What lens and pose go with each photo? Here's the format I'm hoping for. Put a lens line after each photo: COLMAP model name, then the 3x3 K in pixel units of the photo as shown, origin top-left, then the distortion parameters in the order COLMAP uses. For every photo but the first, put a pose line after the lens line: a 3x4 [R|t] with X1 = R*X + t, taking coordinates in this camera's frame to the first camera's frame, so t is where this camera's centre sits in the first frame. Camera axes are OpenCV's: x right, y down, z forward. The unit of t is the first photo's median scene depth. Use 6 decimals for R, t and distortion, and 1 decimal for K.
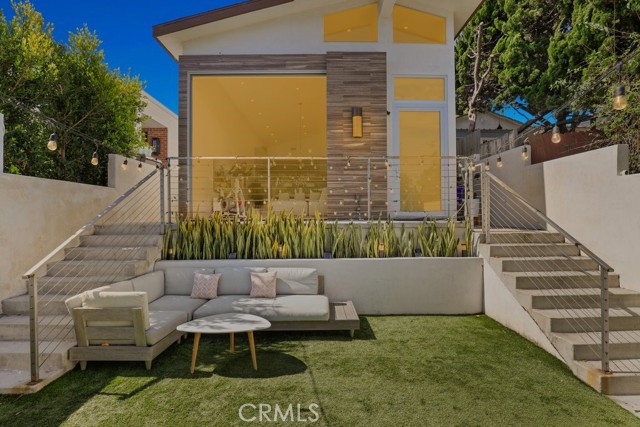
lens RADIAL K [[309.8, 0, 317.1], [0, 309.8, 211.3], [0, 0, 1]] dist [-0.009548, -0.000615]
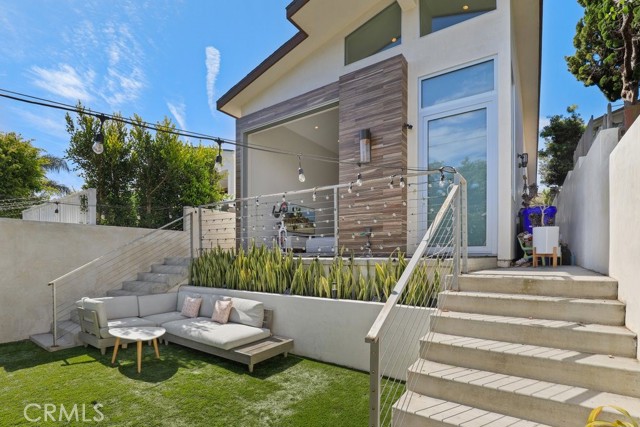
lens RADIAL K [[310.4, 0, 314.2], [0, 310.4, 255.8], [0, 0, 1]] dist [-0.017269, 0.000378]
pose [[0.811109, 0.007358, -0.584848, 0.685673], [0.000693, 0.999908, 0.013541, 0.016137], [0.584894, -0.011389, 0.811030, 0.252792]]
